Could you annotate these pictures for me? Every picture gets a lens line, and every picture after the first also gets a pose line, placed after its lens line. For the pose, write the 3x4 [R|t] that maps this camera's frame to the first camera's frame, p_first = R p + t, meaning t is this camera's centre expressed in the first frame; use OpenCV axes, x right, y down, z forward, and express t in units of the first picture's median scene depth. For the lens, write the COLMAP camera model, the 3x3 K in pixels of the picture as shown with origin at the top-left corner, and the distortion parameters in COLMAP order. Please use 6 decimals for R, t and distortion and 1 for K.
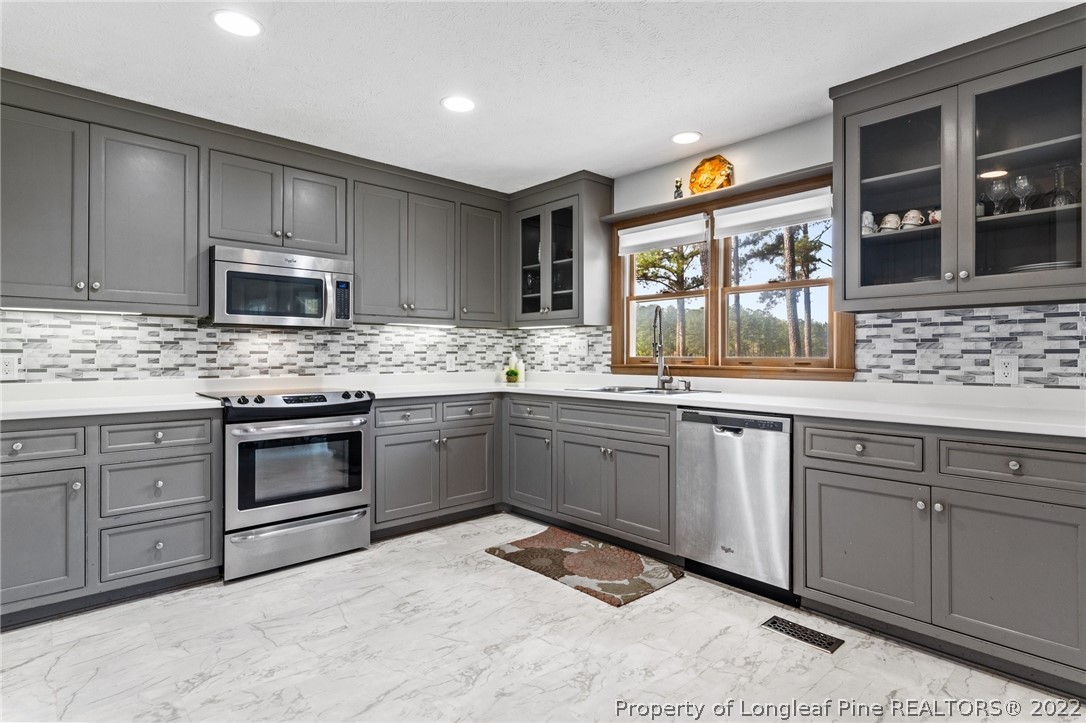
lens RADIAL K [[553.0, 0, 560.1], [0, 553.0, 354.4], [0, 0, 1]] dist [-0.000744, 0.000956]
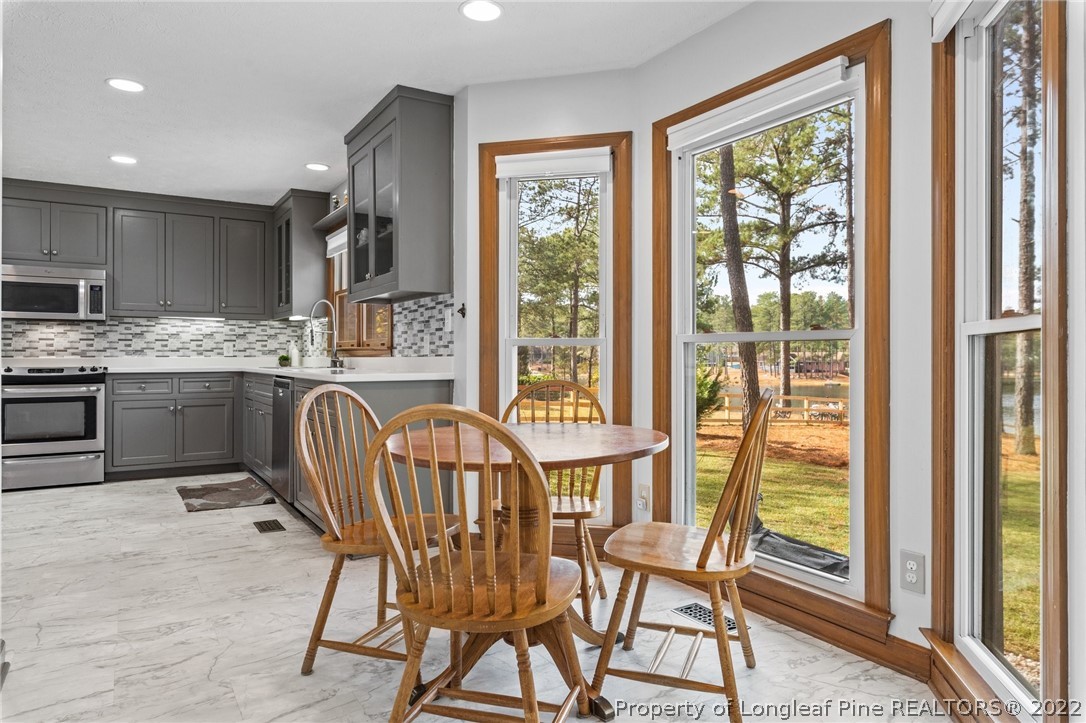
lens RADIAL K [[684.3, 0, 546.8], [0, 684.3, 351.0], [0, 0, 1]] dist [0.007258, 0.001521]
pose [[0.980249, -0.003829, -0.197731, 1.050360], [0.002241, 0.999963, -0.008259, 0.044615], [0.197755, 0.007653, 0.980222, -0.429483]]
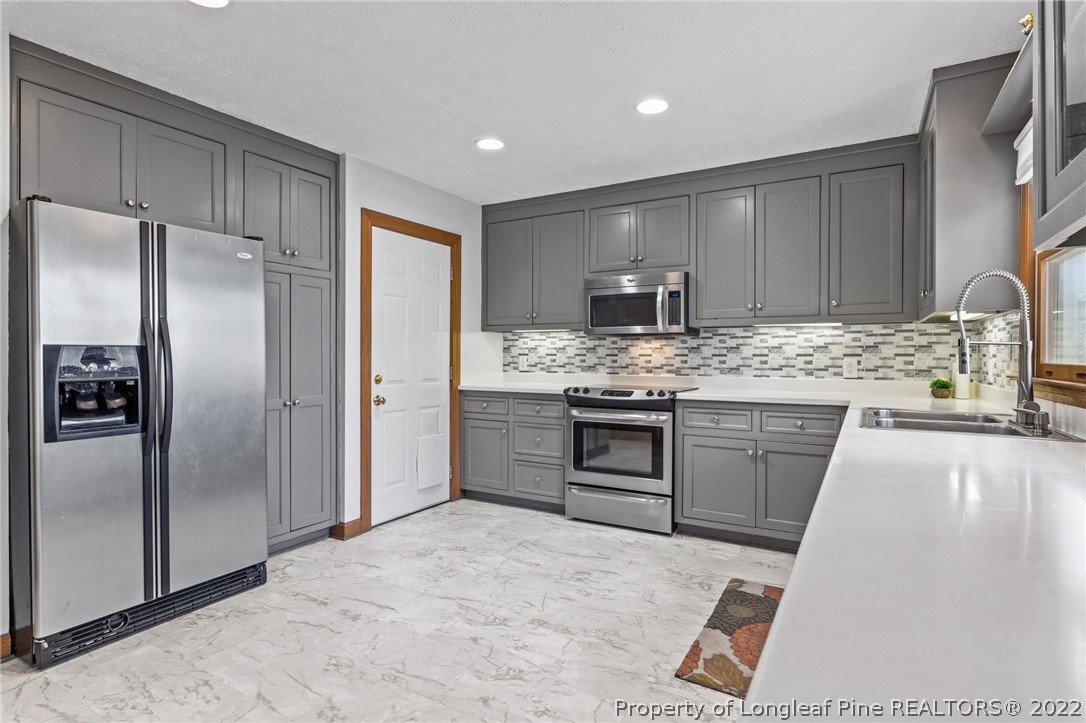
lens RADIAL K [[553.0, 0, 548.0], [0, 553.0, 359.0], [0, 0, 1]] dist [-0.000744, 0.000956]
pose [[0.291189, 0.005623, -0.956649, 0.620476], [-0.002869, 0.999983, 0.005004, -0.000874], [0.956661, 0.001287, 0.291200, 0.457345]]
